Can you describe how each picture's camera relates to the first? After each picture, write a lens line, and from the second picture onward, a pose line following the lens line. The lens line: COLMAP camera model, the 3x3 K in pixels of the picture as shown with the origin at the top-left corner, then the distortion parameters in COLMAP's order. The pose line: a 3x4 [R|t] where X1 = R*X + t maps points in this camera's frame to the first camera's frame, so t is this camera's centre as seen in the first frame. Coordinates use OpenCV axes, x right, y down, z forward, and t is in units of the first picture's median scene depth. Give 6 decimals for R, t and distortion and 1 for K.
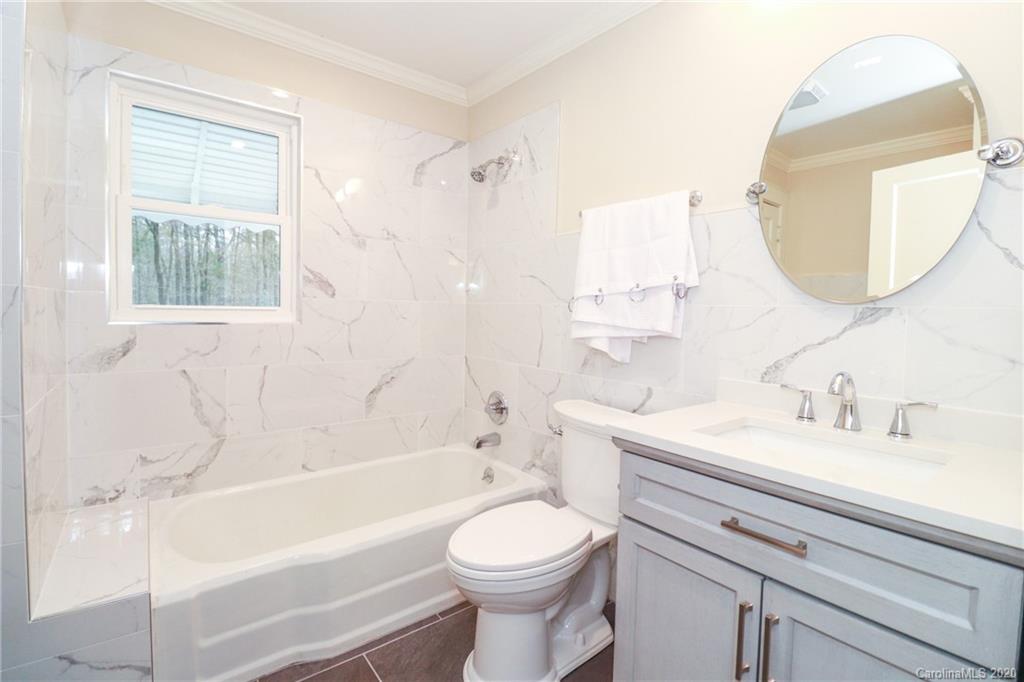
lens RADIAL K [[473.6, 0, 509.0], [0, 473.6, 326.8], [0, 0, 1]] dist [-0.001228, -0.011536]
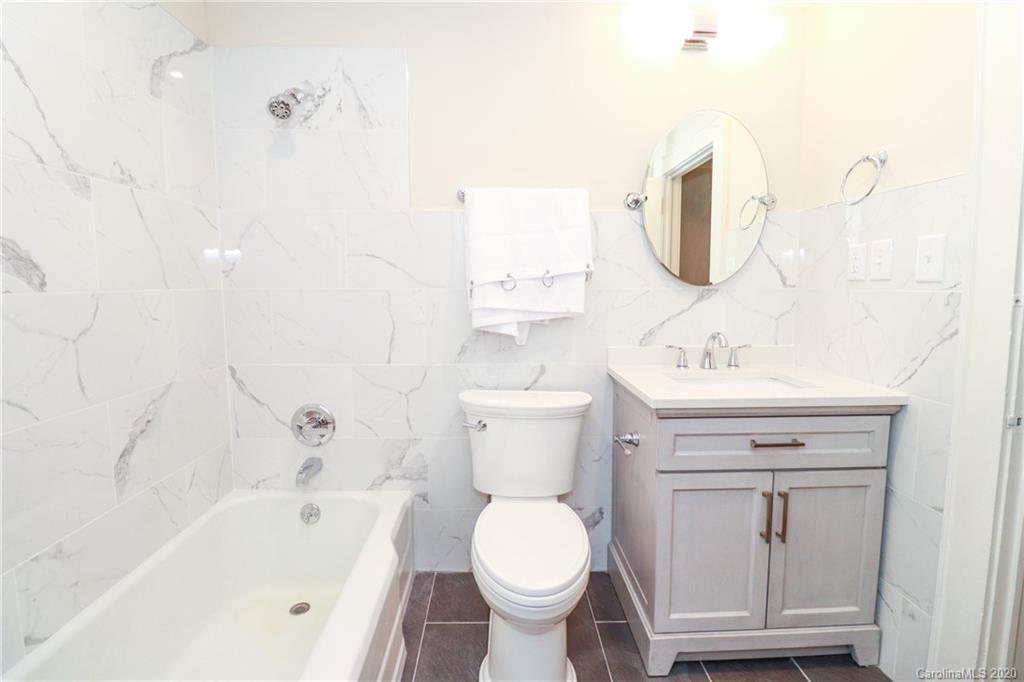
lens RADIAL K [[473.6, 0, 509.0], [0, 473.6, 326.8], [0, 0, 1]] dist [-0.001228, -0.011536]
pose [[0.598451, -0.097629, 0.795188, -0.554364], [0.045640, 0.995090, 0.087823, -0.052863], [-0.799858, -0.016265, 0.599969, 0.370555]]
